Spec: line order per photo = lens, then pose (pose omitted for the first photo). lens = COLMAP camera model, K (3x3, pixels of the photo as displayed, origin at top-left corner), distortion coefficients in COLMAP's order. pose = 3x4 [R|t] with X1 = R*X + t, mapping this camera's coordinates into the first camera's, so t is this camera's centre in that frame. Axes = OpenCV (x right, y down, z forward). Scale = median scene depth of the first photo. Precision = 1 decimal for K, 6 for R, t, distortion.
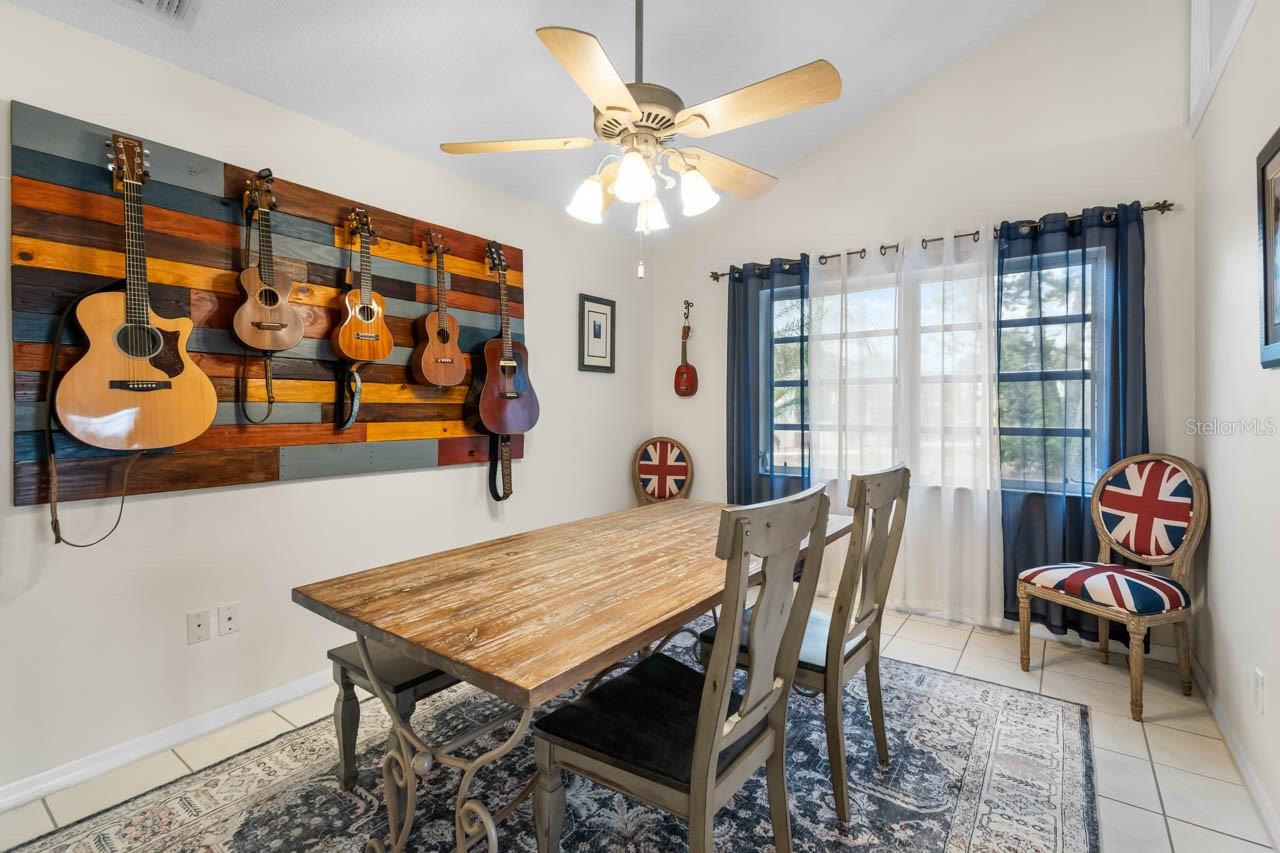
lens RADIAL K [[592.6, 0, 628.5], [0, 592.6, 411.7], [0, 0, 1]] dist [0.003635, -0.001477]
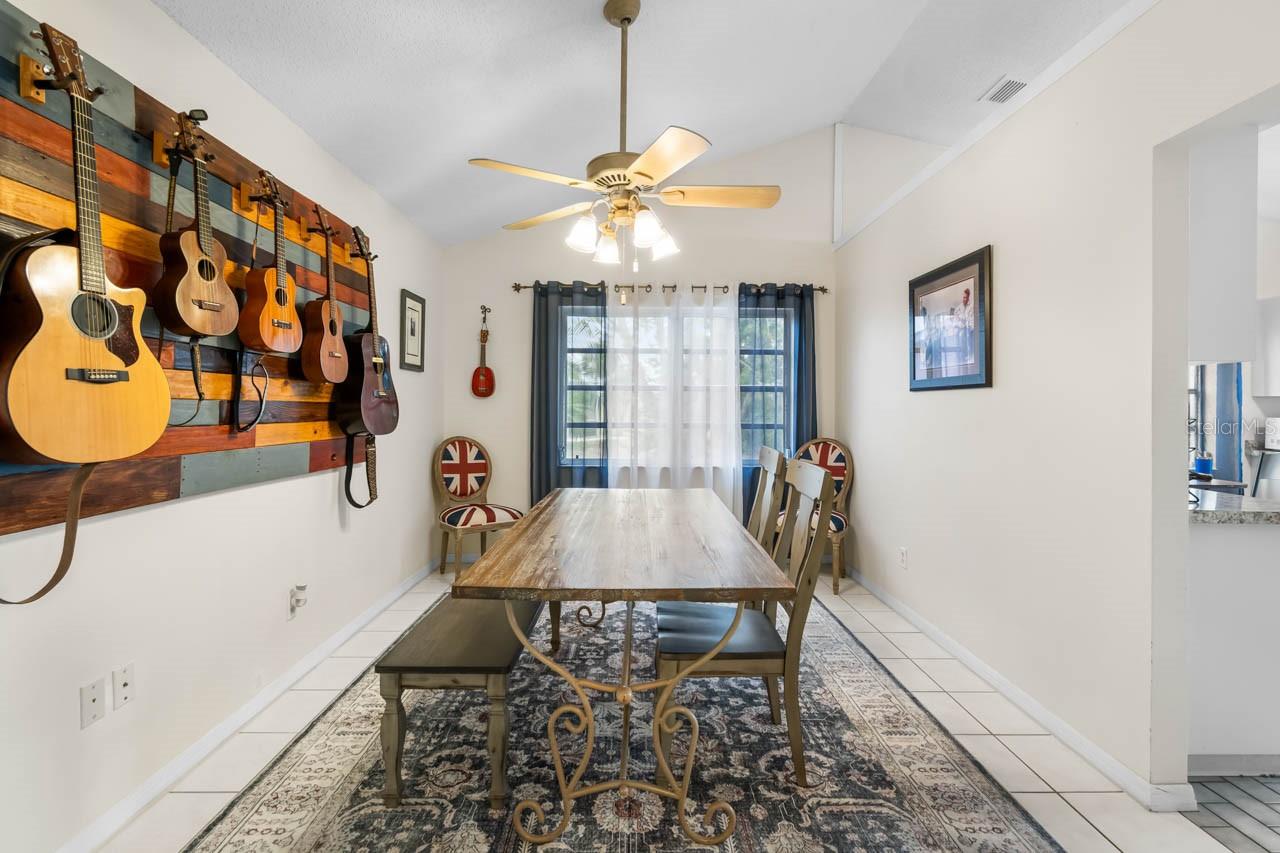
lens RADIAL K [[592.6, 0, 645.0], [0, 592.6, 408.4], [0, 0, 1]] dist [0.003635, -0.001477]
pose [[0.789052, 0.006428, 0.614292, -0.486305], [-0.004074, 0.999978, -0.005231, -0.001706], [-0.614313, 0.001625, 0.789061, -0.003940]]
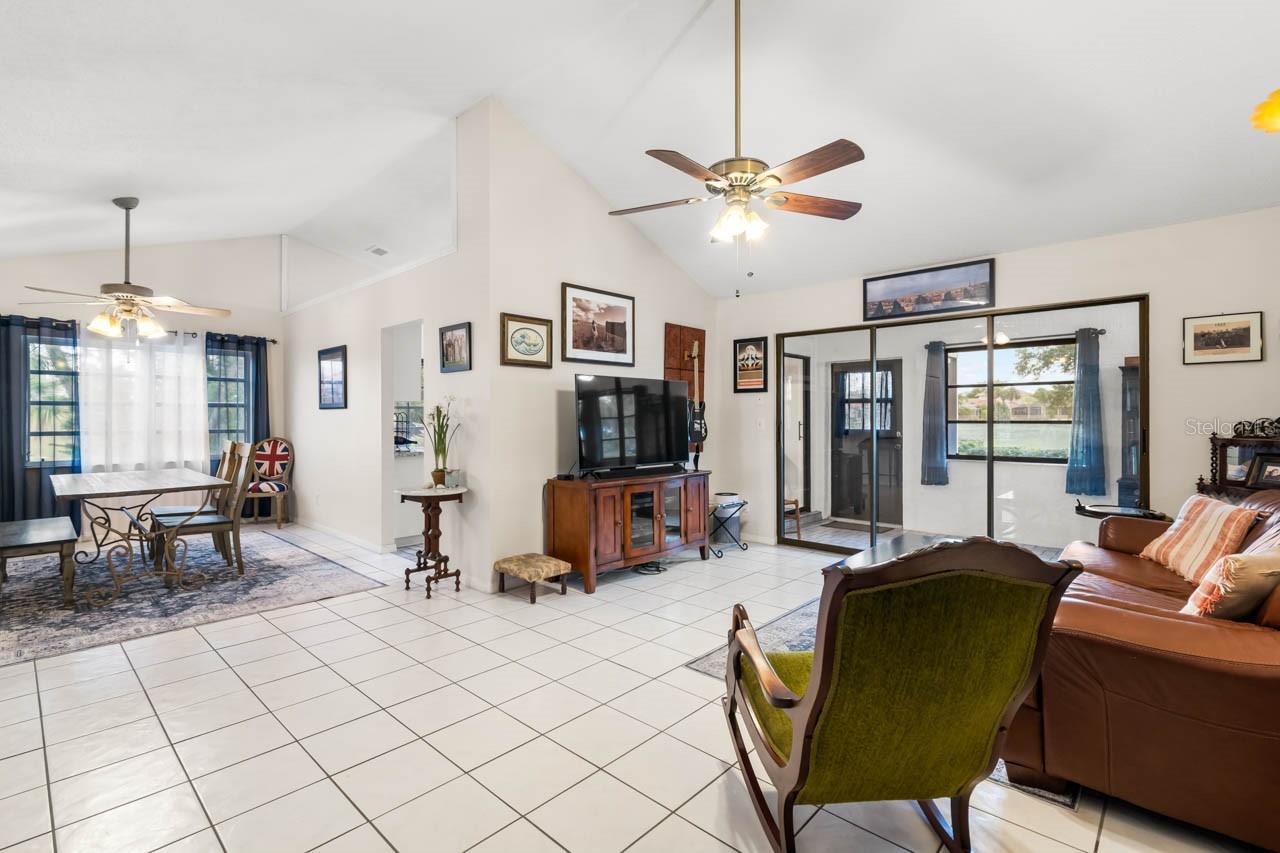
lens RADIAL K [[592.6, 0, 655.9], [0, 592.6, 421.1], [0, 0, 1]] dist [0.003635, -0.001477]
pose [[0.103976, -0.001576, 0.994579, -1.407160], [0.004440, 0.999990, 0.001121, 0.003183], [-0.994570, 0.004299, 0.103982, -0.864357]]
